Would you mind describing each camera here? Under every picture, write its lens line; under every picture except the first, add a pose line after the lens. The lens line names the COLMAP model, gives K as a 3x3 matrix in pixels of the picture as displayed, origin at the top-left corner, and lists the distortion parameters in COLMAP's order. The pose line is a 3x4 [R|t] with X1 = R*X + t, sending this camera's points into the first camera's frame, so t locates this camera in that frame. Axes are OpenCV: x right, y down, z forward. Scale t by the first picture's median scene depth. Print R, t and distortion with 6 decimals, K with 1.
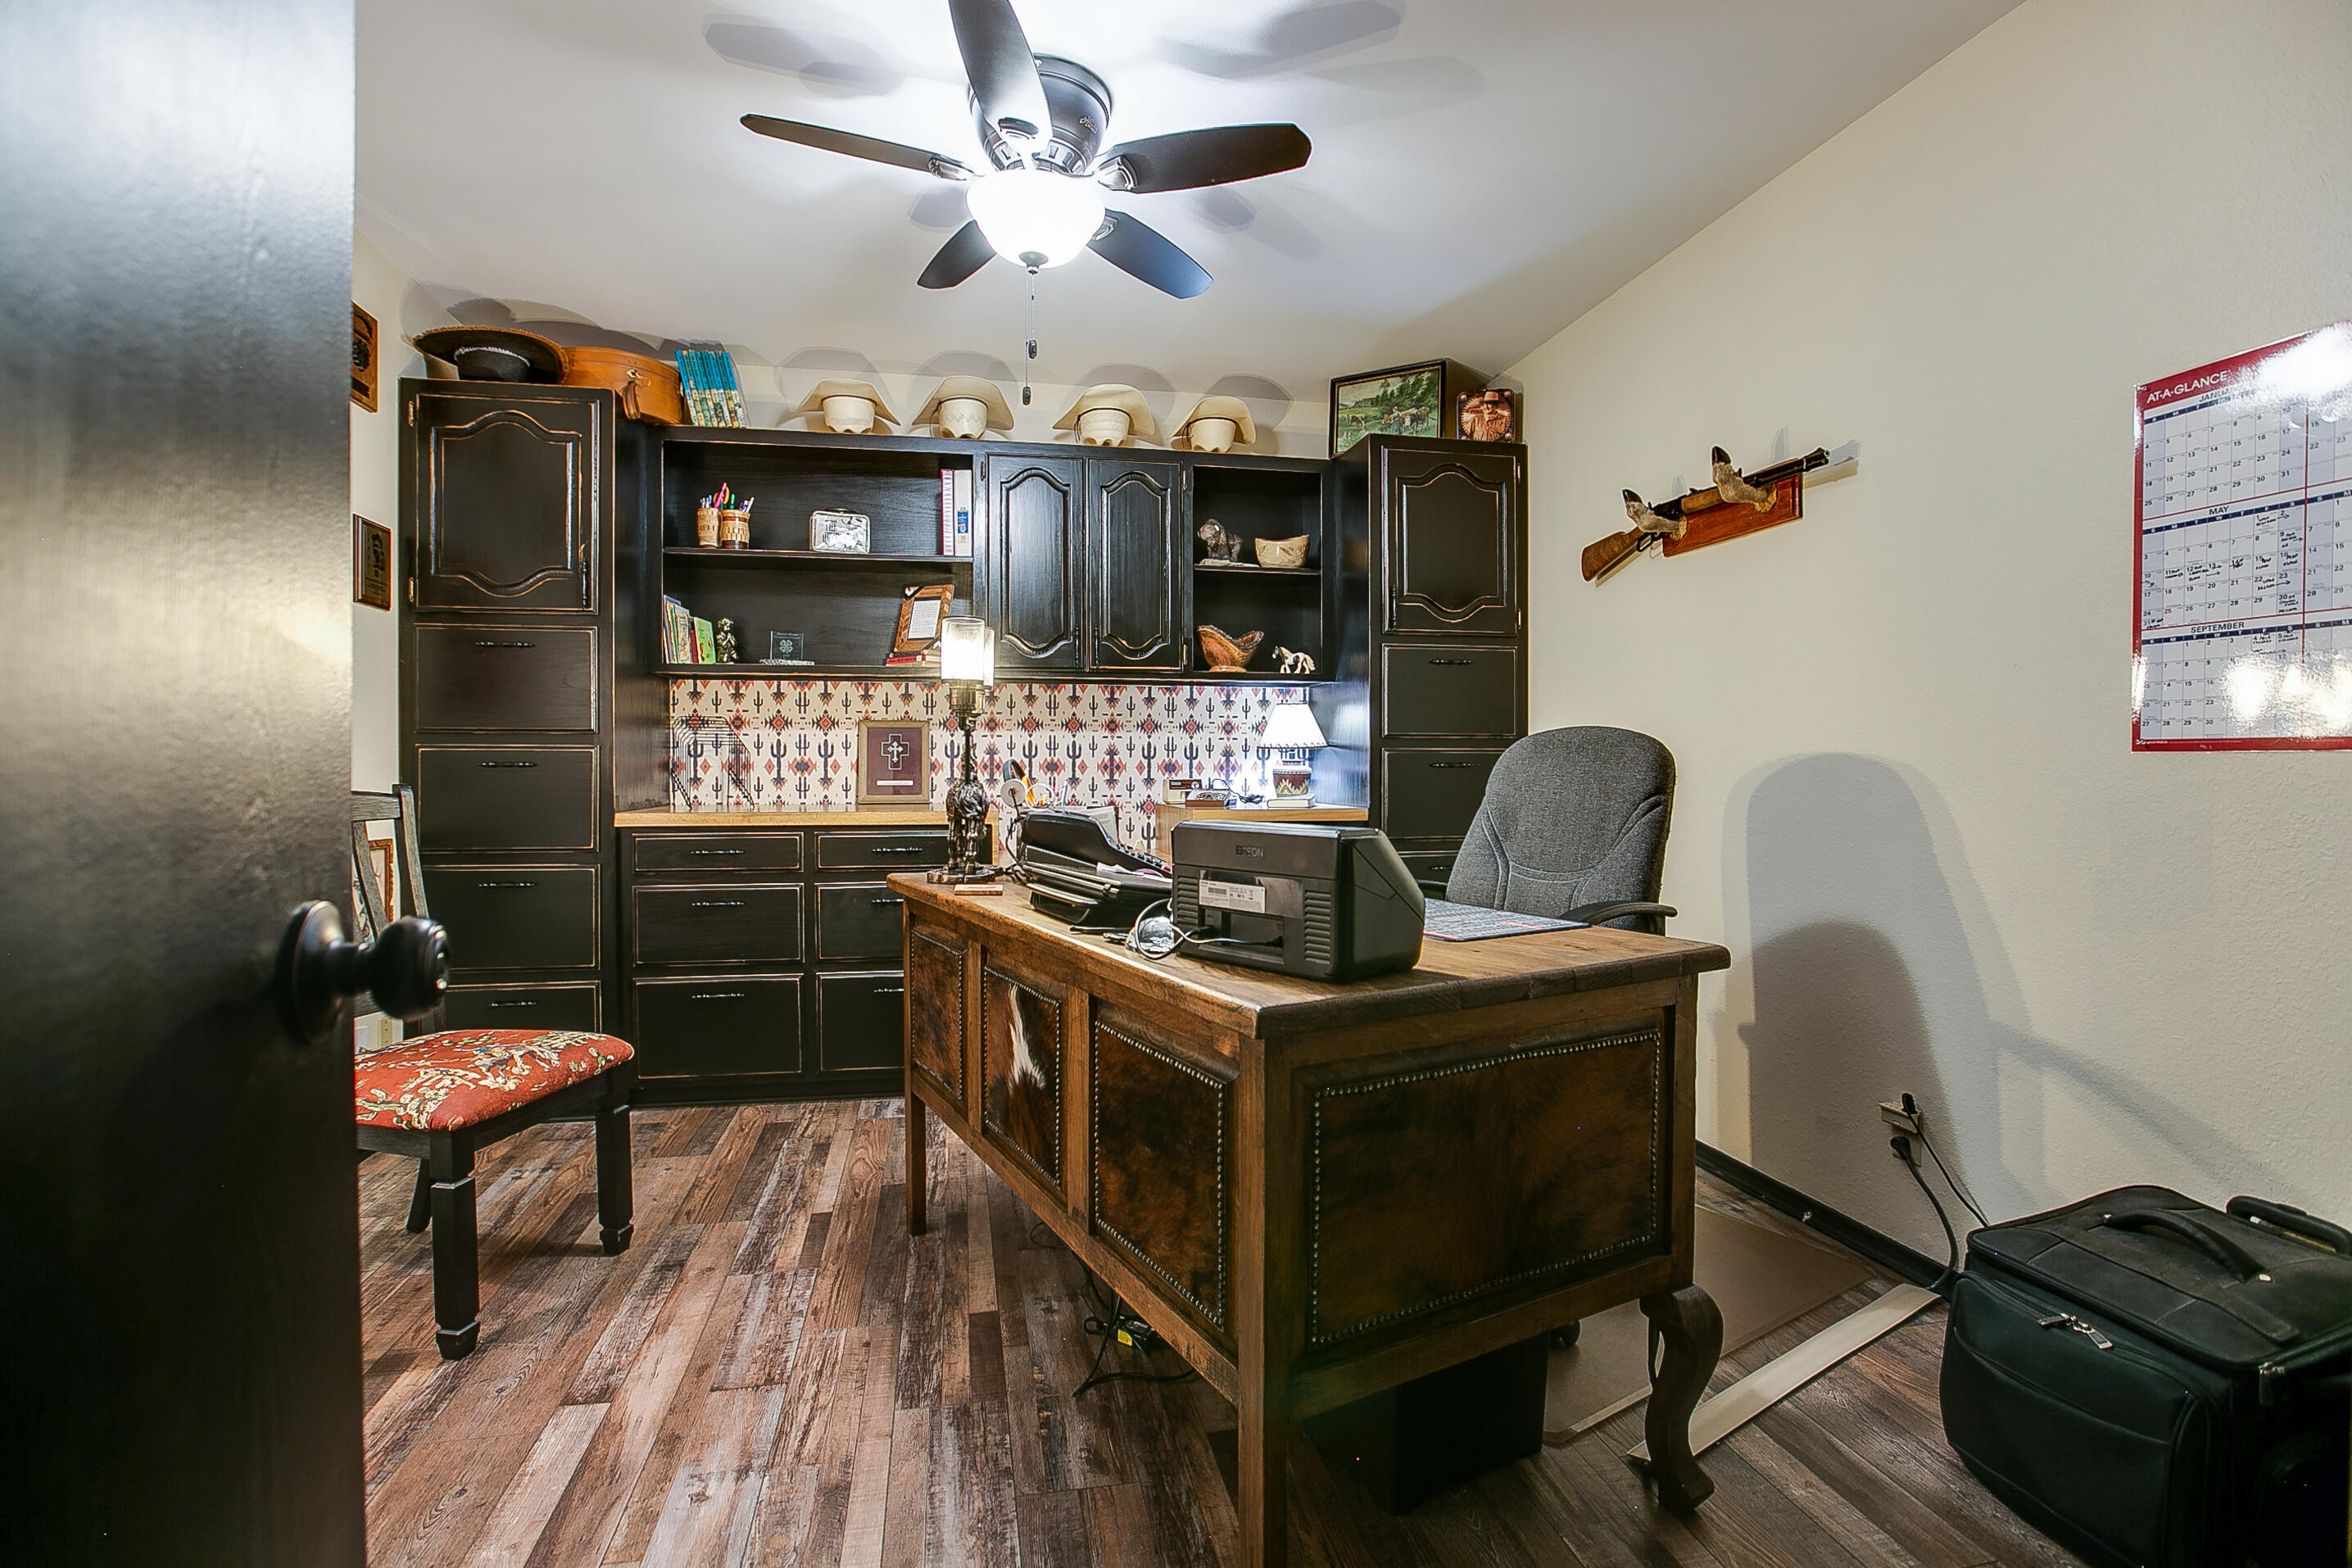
lens RADIAL K [[1073.4, 0, 1176.0], [0, 1073.4, 784.0], [0, 0, 1]] dist [-0.060533, 0.020591]
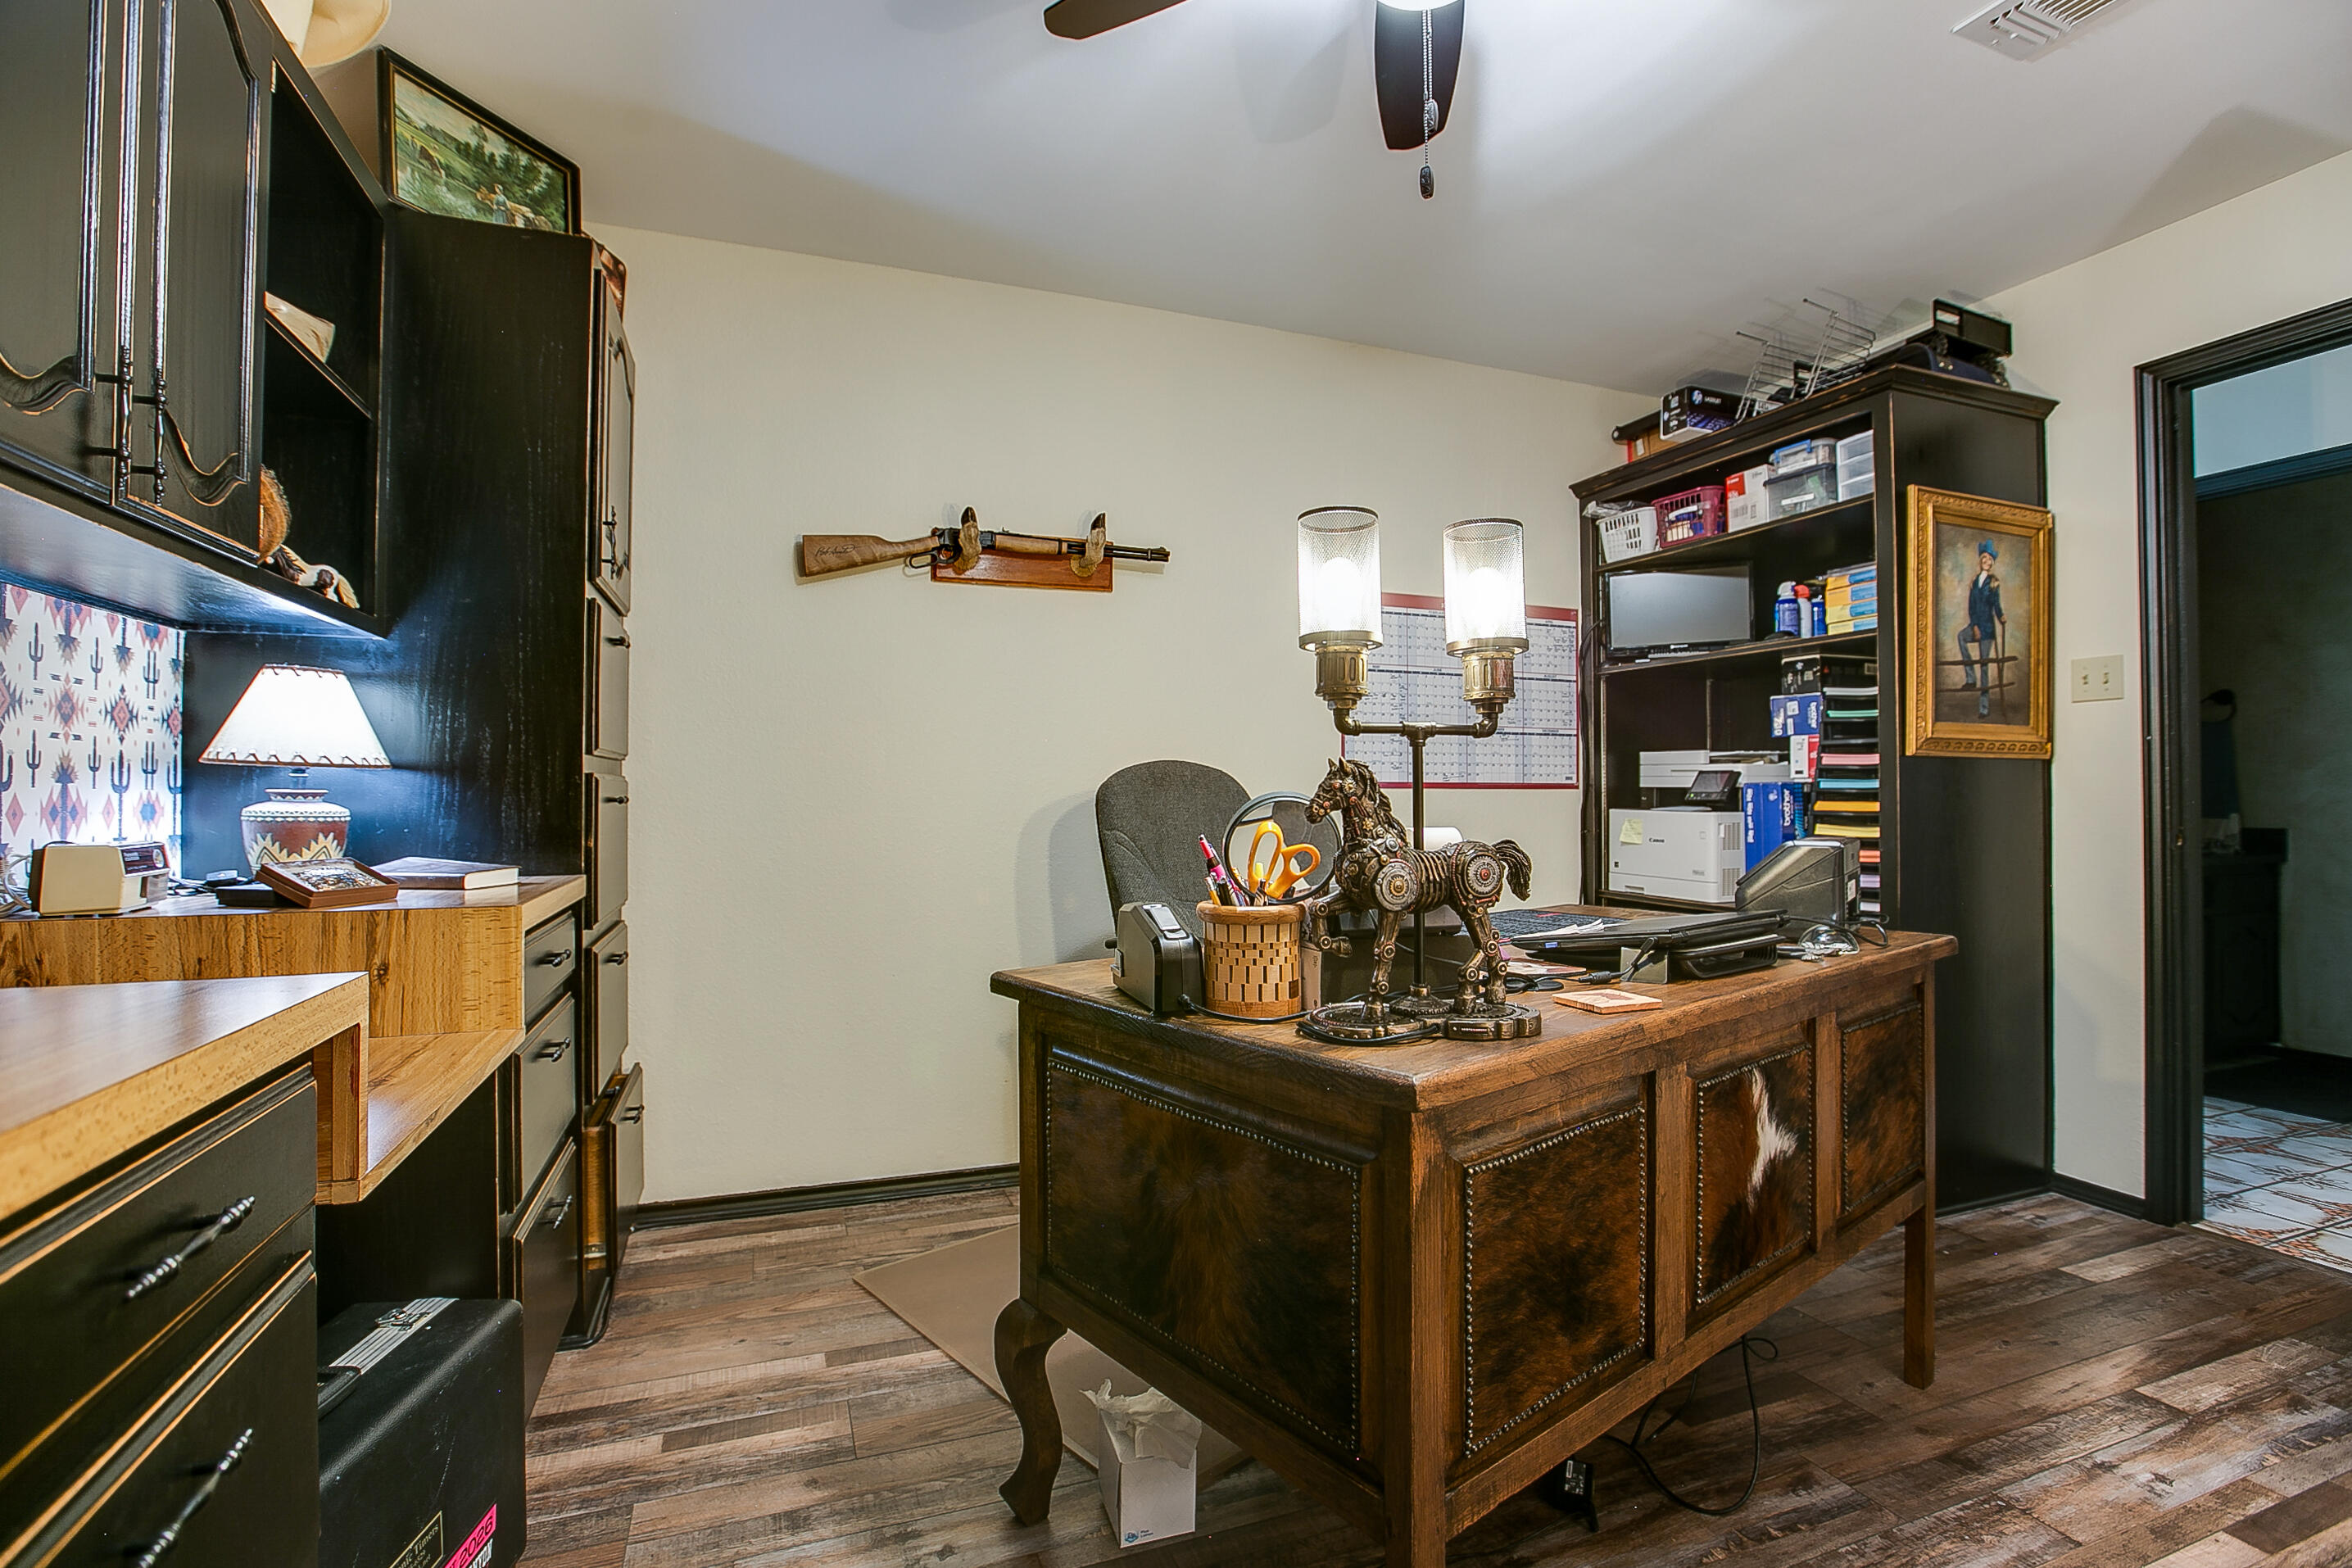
lens RADIAL K [[1073.4, 0, 1176.0], [0, 1073.4, 784.0], [0, 0, 1]] dist [-0.060533, 0.020591]
pose [[-0.151192, 0.006180, 0.988485, -0.577746], [0.019297, 0.999808, -0.003300, -0.024942], [-0.988316, 0.018576, -0.151283, 1.024368]]
